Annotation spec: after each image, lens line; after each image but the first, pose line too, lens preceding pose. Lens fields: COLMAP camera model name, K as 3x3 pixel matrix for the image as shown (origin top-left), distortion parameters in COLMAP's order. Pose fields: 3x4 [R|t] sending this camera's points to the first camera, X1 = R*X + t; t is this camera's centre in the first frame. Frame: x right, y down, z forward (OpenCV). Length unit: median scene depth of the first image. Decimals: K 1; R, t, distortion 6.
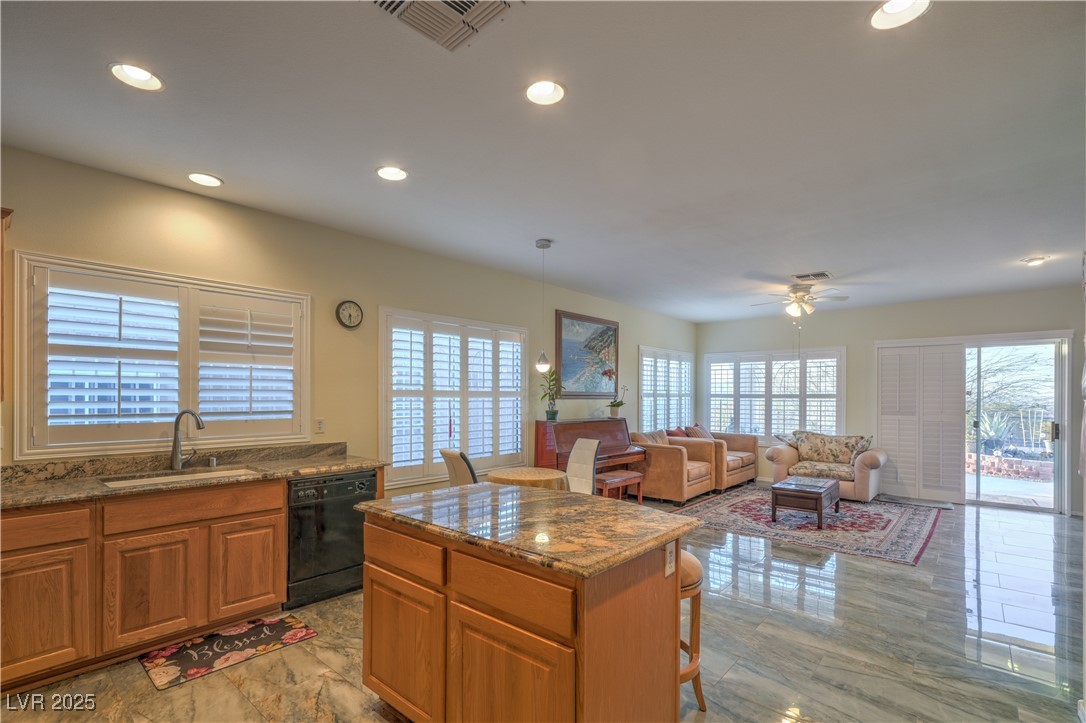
lens RADIAL K [[504.6, 0, 538.7], [0, 504.6, 397.7], [0, 0, 1]] dist [-0.000480, -0.000085]
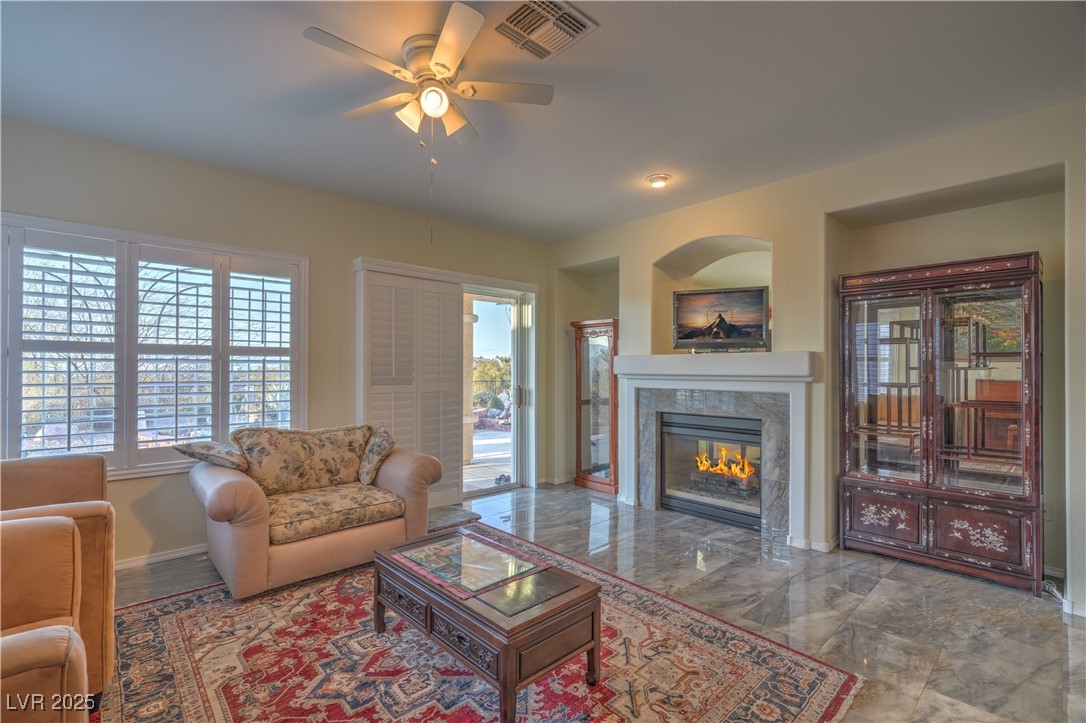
lens RADIAL K [[497.0, 0, 543.0], [0, 497.0, 361.5], [0, 0, 1]] dist [0.000030, 0.000016]
pose [[0.086371, 0.006015, 0.996245, 0.141431], [-0.014024, 0.999890, -0.004821, 0.006965], [-0.996164, -0.013555, 0.086446, 0.912773]]
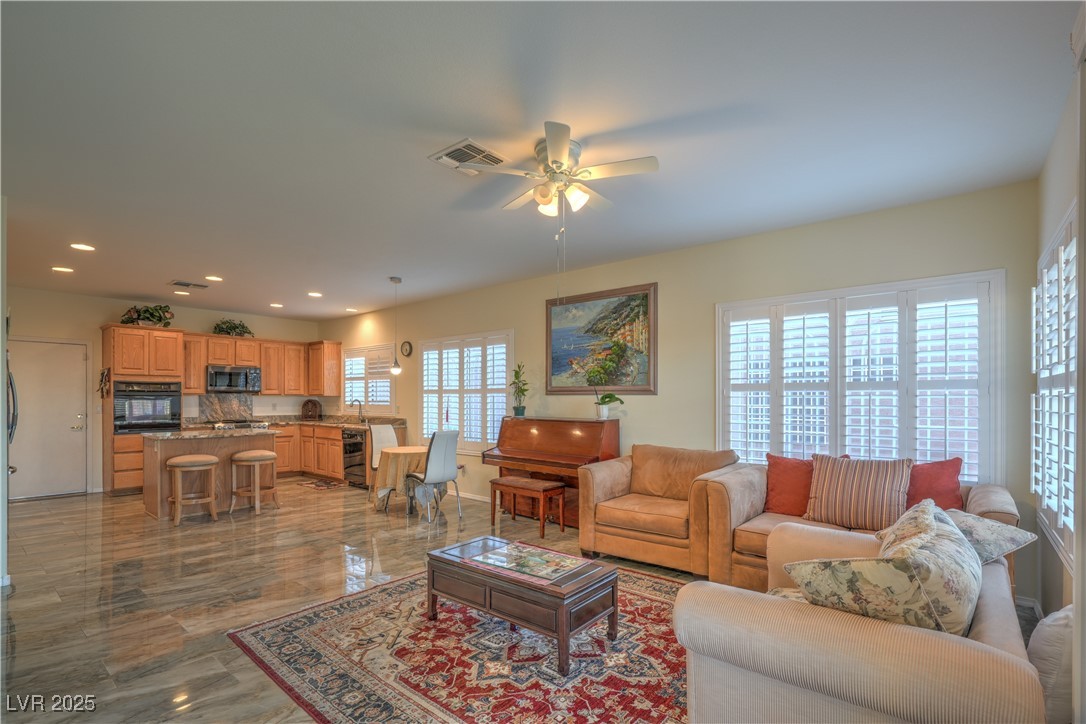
lens RADIAL K [[504.6, 0, 538.7], [0, 504.6, 398.2], [0, 0, 1]] dist [-0.000480, -0.000085]
pose [[0.024272, 0.008542, -0.999669, 1.030810], [0.008200, 0.999928, 0.008743, 0.001066], [0.999672, -0.008410, 0.024200, 1.004576]]
